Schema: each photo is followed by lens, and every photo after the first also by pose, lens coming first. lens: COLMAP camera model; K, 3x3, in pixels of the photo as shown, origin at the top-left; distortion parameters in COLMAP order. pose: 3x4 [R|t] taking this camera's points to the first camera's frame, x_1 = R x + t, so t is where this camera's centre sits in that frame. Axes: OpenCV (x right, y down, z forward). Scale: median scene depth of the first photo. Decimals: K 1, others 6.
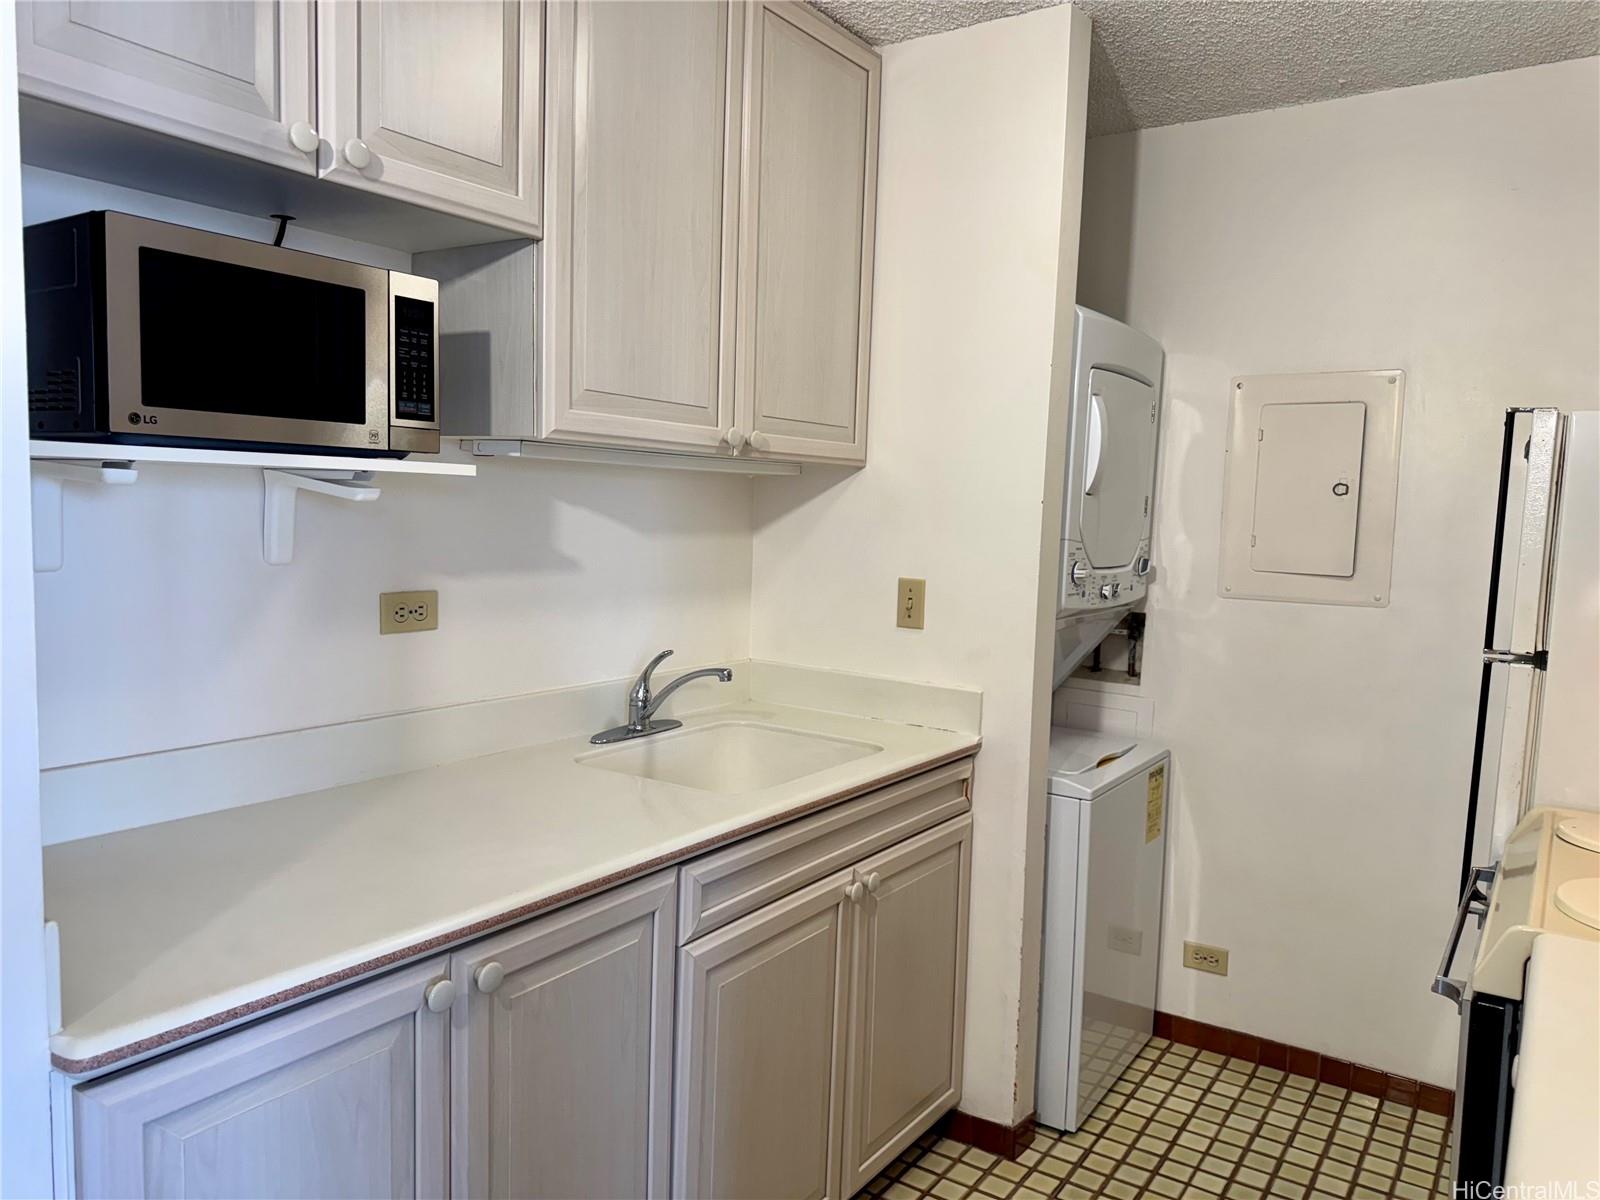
lens RADIAL K [[1154.8, 0, 787.9], [0, 1154.8, 607.5], [0, 0, 1]] dist [0.053834, -0.064926]
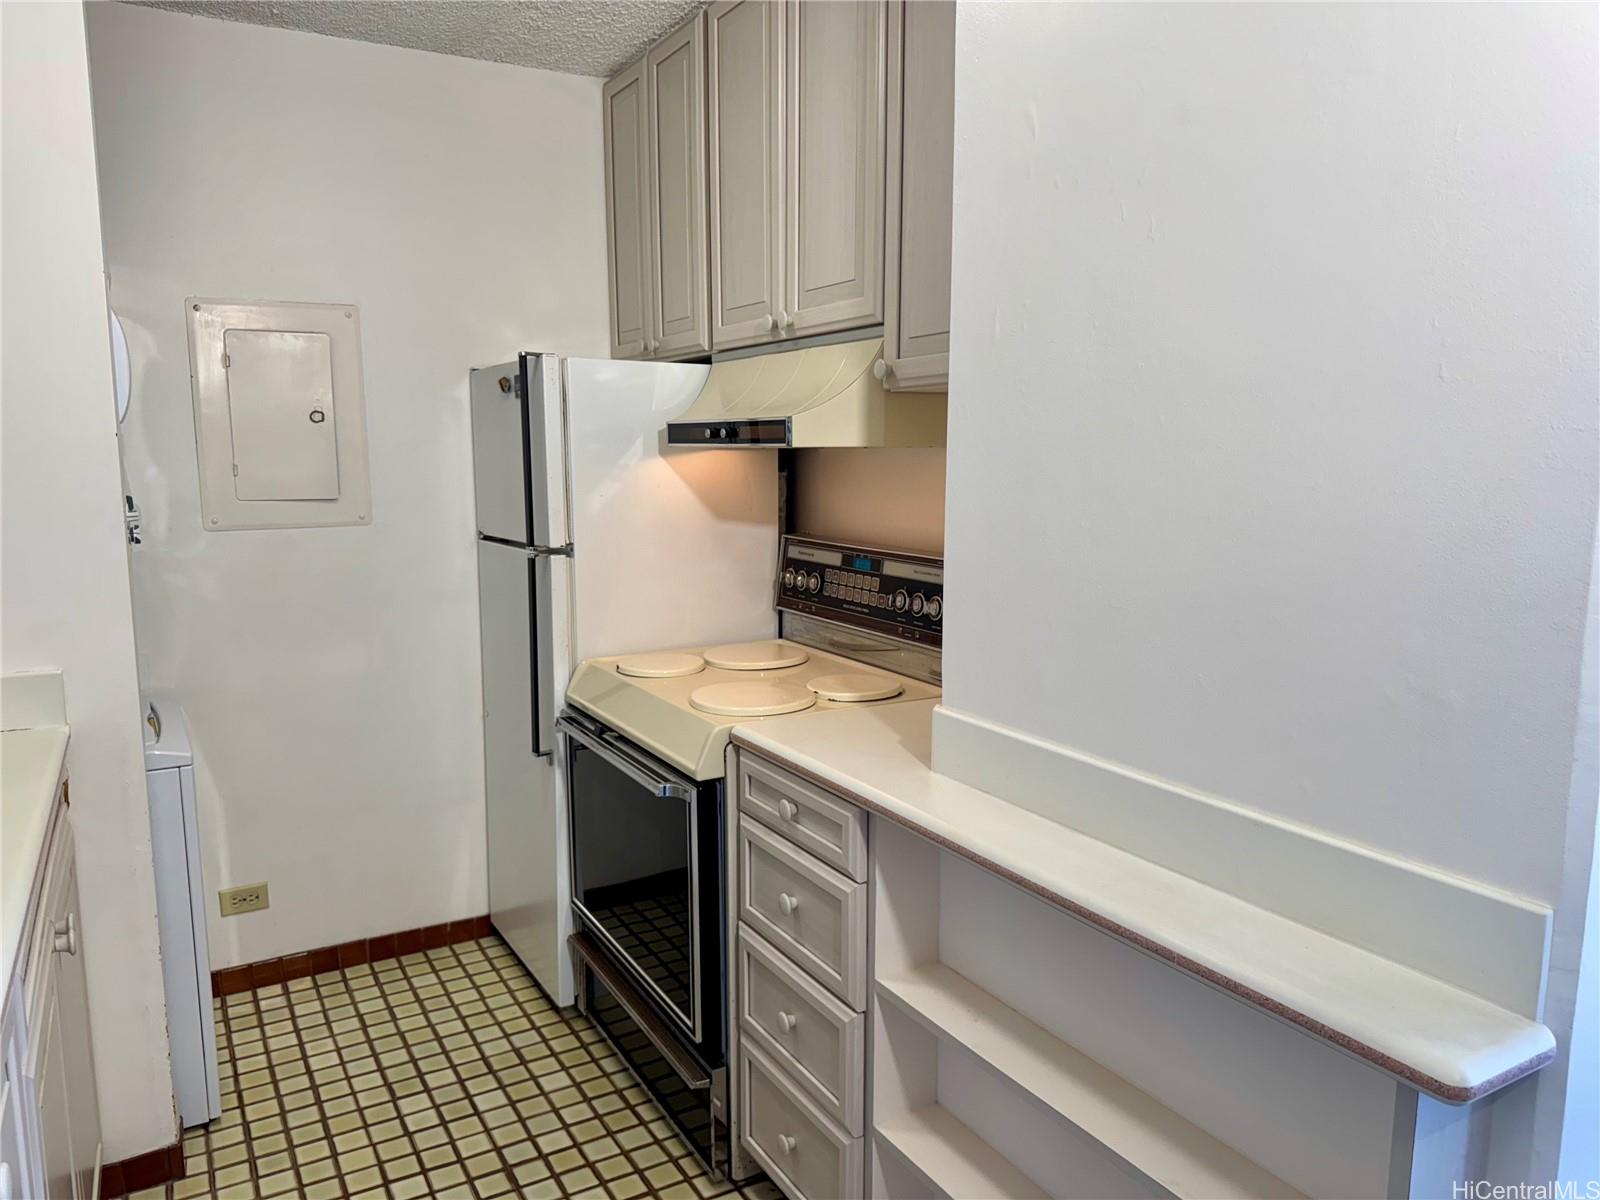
lens RADIAL K [[1154.8, 0, 807.8], [0, 1154.8, 613.1], [0, 0, 1]] dist [0.053834, -0.064926]
pose [[0.422071, -0.158480, 0.892603, -0.323376], [0.094945, 0.986914, 0.130330, -0.023258], [-0.901577, 0.029739, 0.431595, 0.162971]]
